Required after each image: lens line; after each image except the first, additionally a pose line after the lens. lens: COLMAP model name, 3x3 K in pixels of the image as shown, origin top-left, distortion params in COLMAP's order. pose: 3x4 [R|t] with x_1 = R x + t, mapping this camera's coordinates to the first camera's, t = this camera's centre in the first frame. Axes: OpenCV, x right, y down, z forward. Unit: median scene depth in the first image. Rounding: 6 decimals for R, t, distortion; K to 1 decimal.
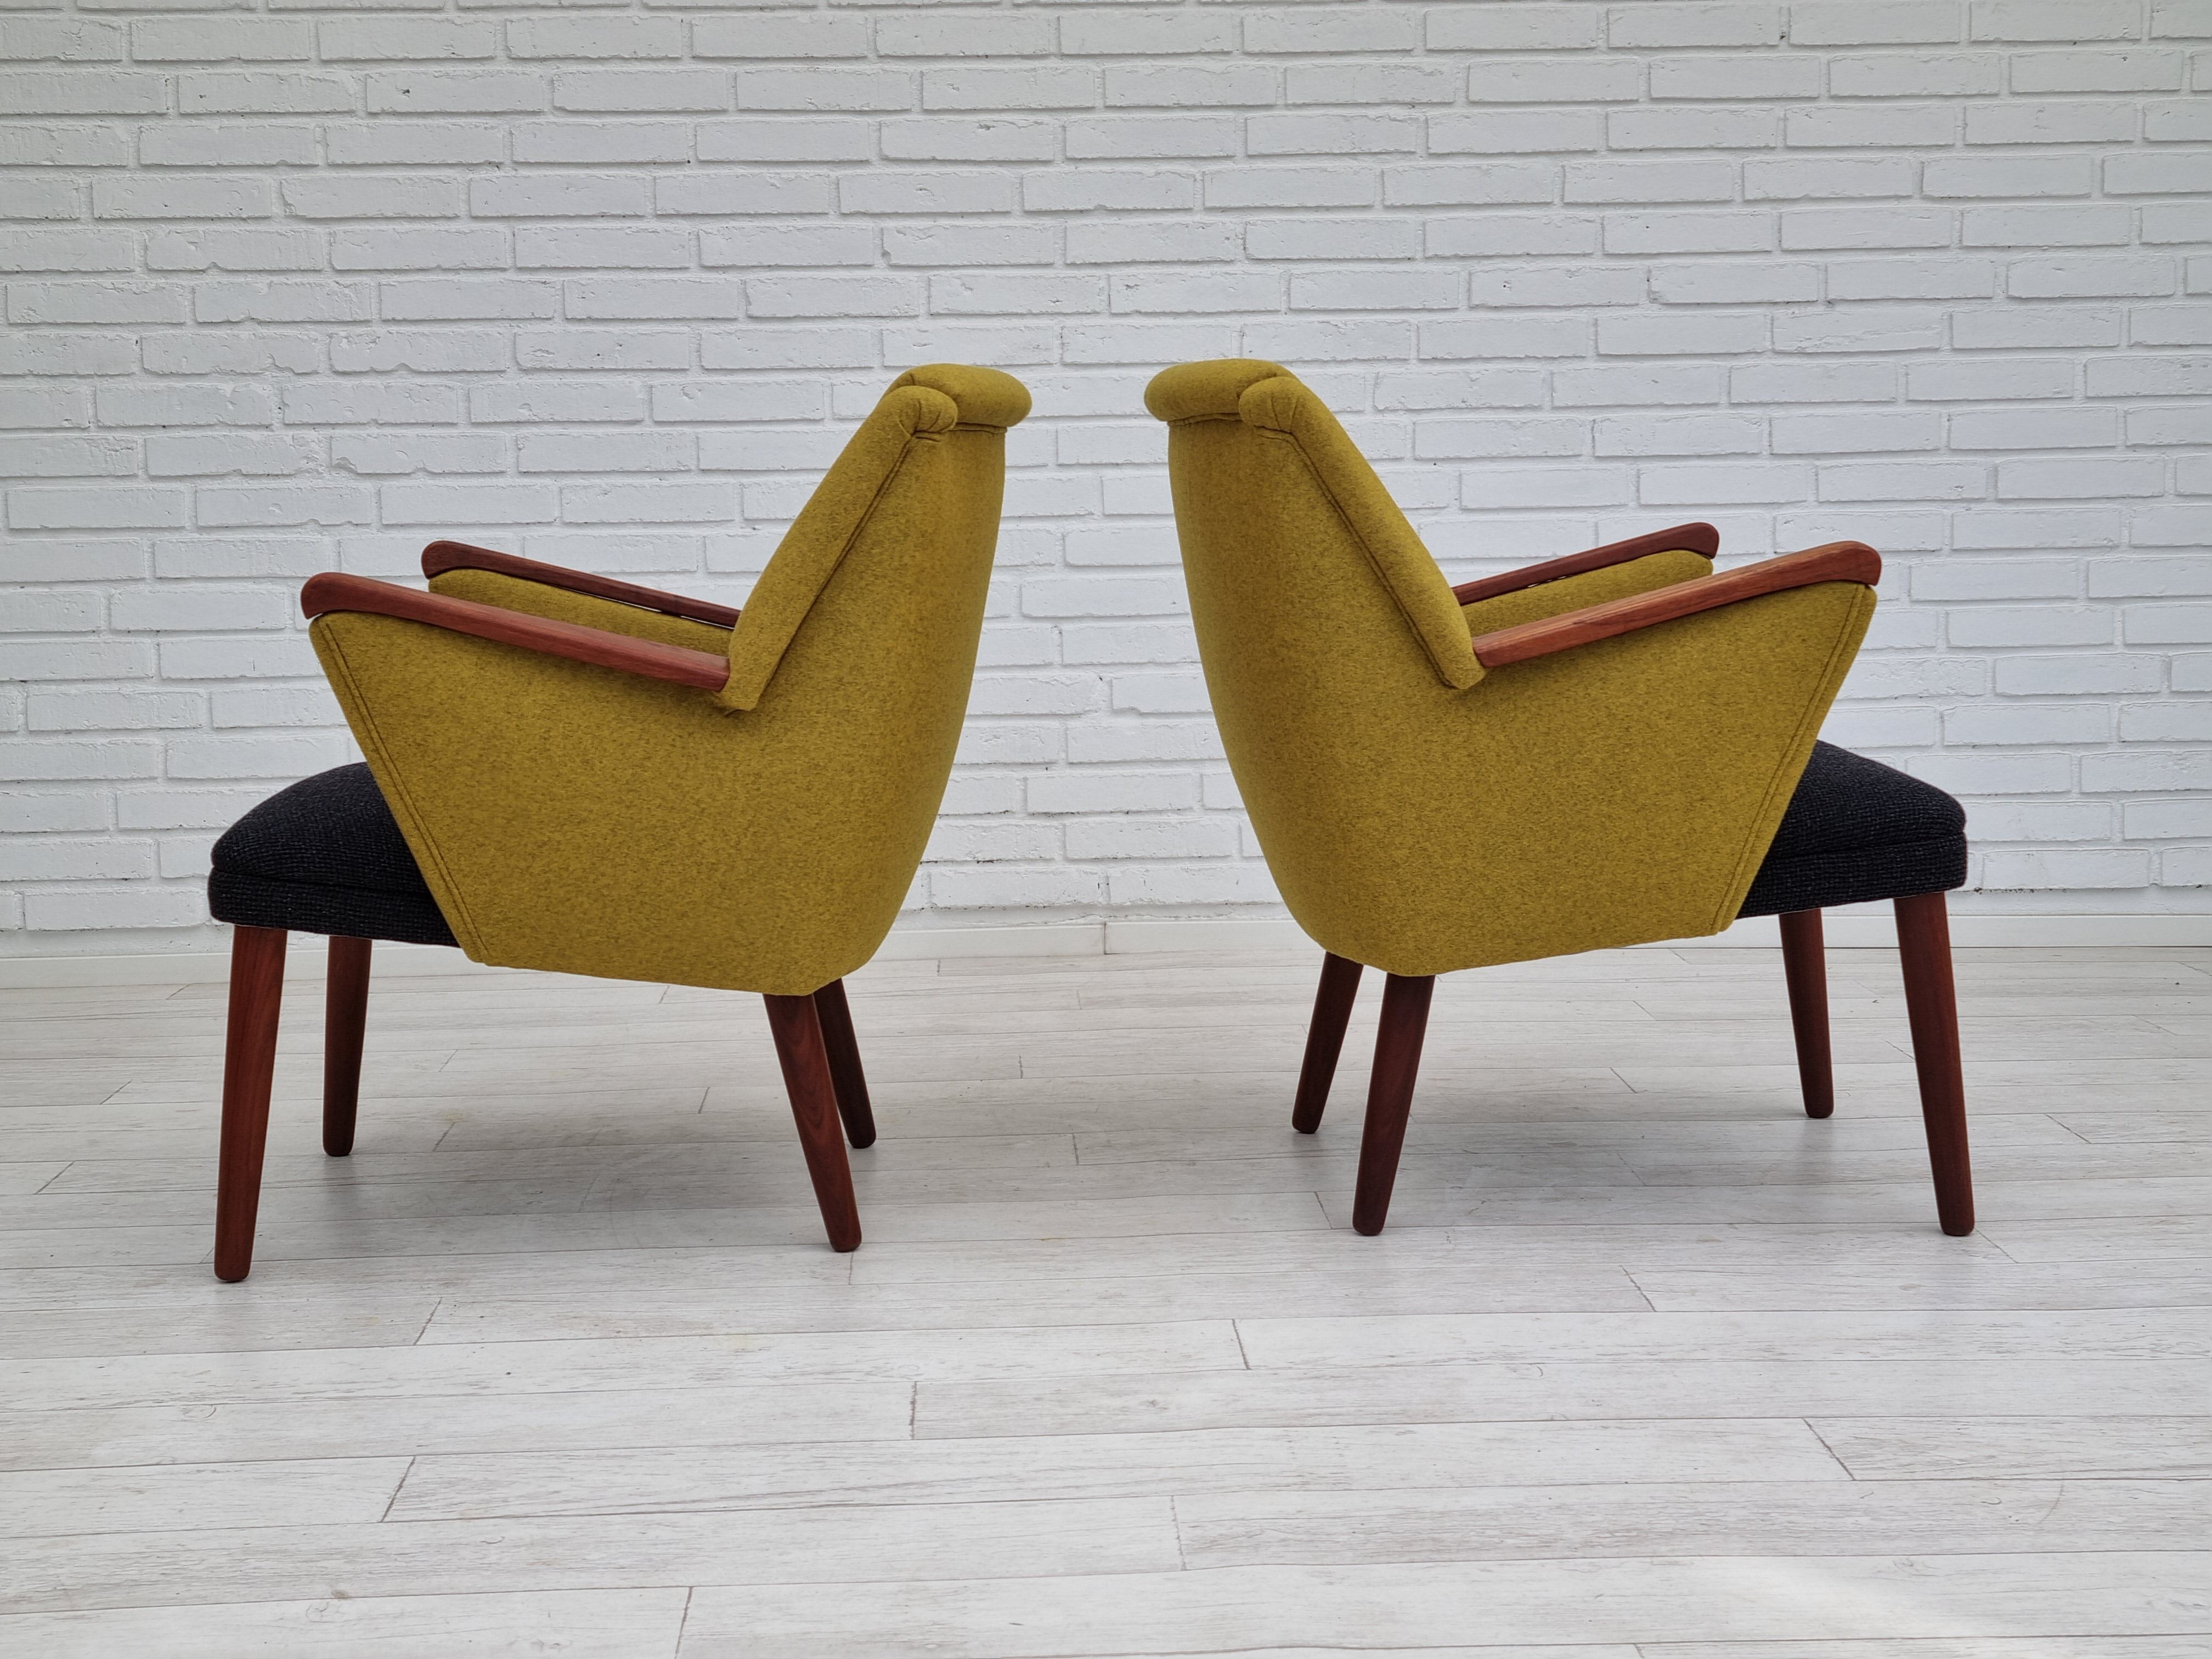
lens RADIAL K [[3376.6, 0, 1140.9], [0, 3376.6, 819.3], [0, 0, 1]] dist [0.062587, 0.000000]
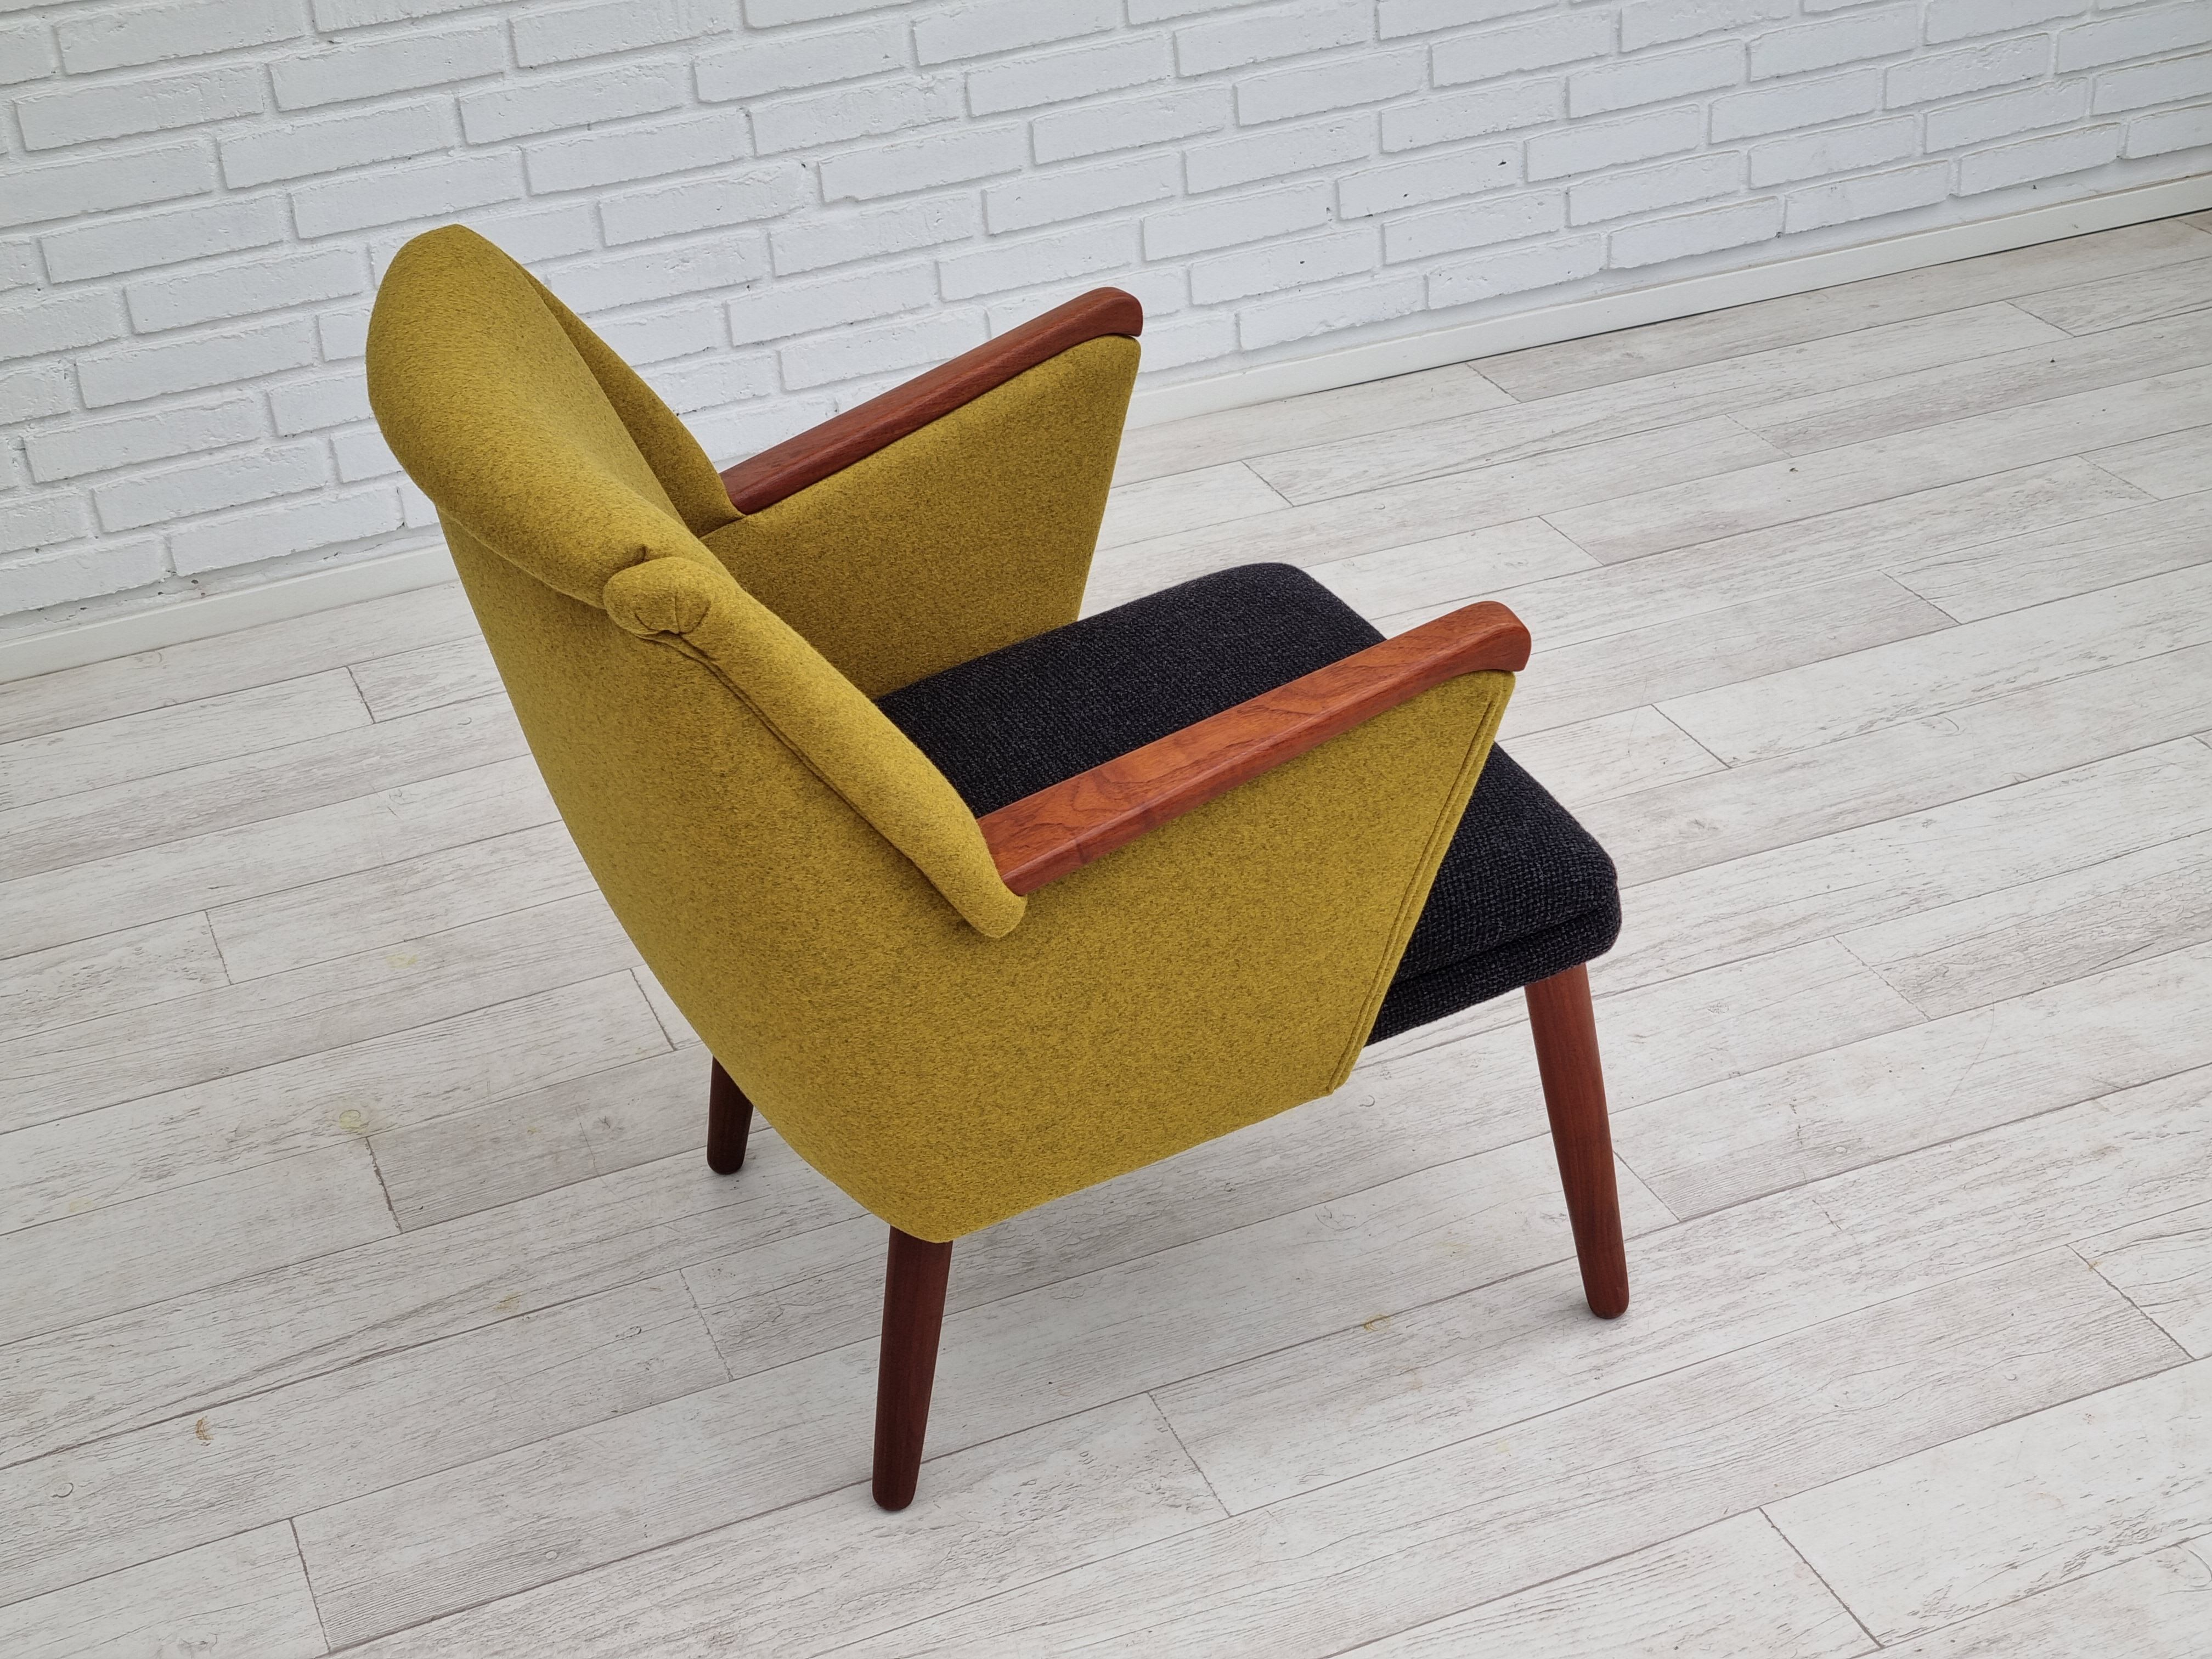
lens RADIAL K [[3375.7, 0, 1135.5], [0, 3375.7, 788.6], [0, 0, 1]] dist [0.055899, 0.000000]
pose [[0.940740, -0.201160, 0.273025, -0.186146], [0.084835, 0.919073, 0.384847, -0.208001], [-0.328346, -0.338879, 0.881674, 0.242427]]
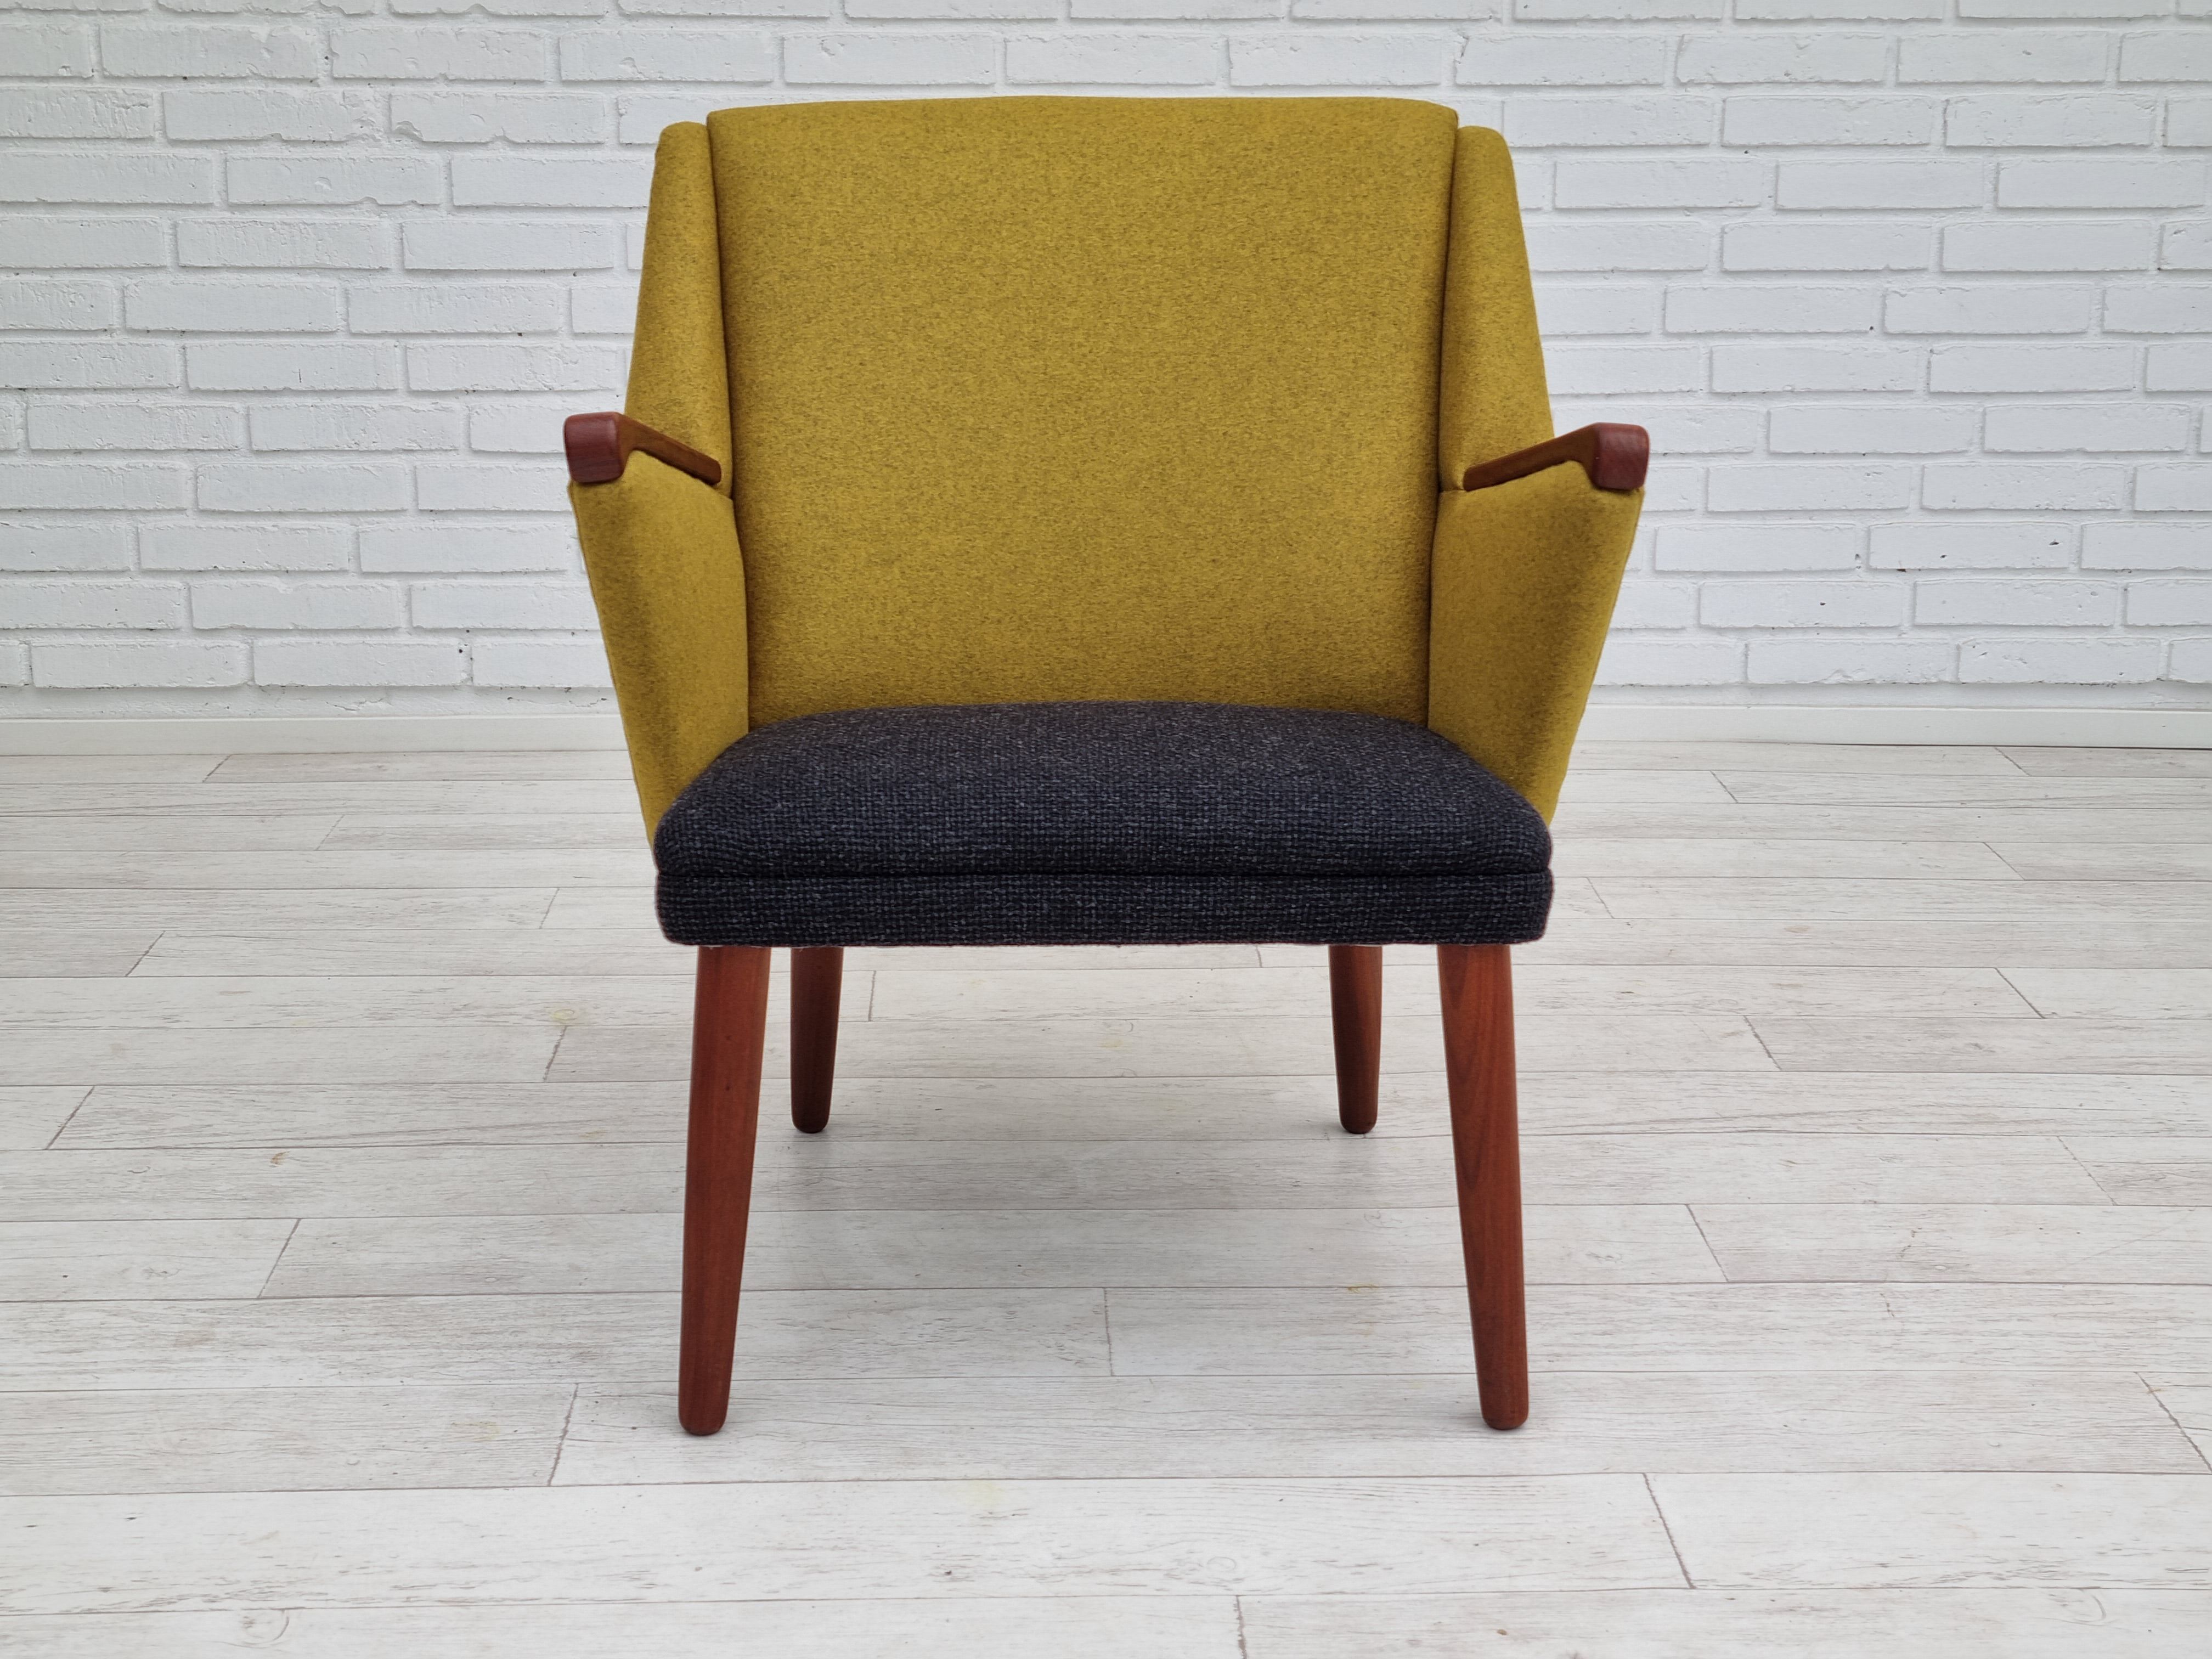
lens RADIAL K [[3376.6, 0, 1110.1], [0, 3376.6, 814.5], [0, 0, 1]] dist [0.062587, 0.000000]
pose [[0.999636, 0.023217, -0.013769, -0.051434], [-0.021050, 0.989817, 0.140780, -0.060484], [0.016897, -0.140438, 0.989945, 0.174400]]
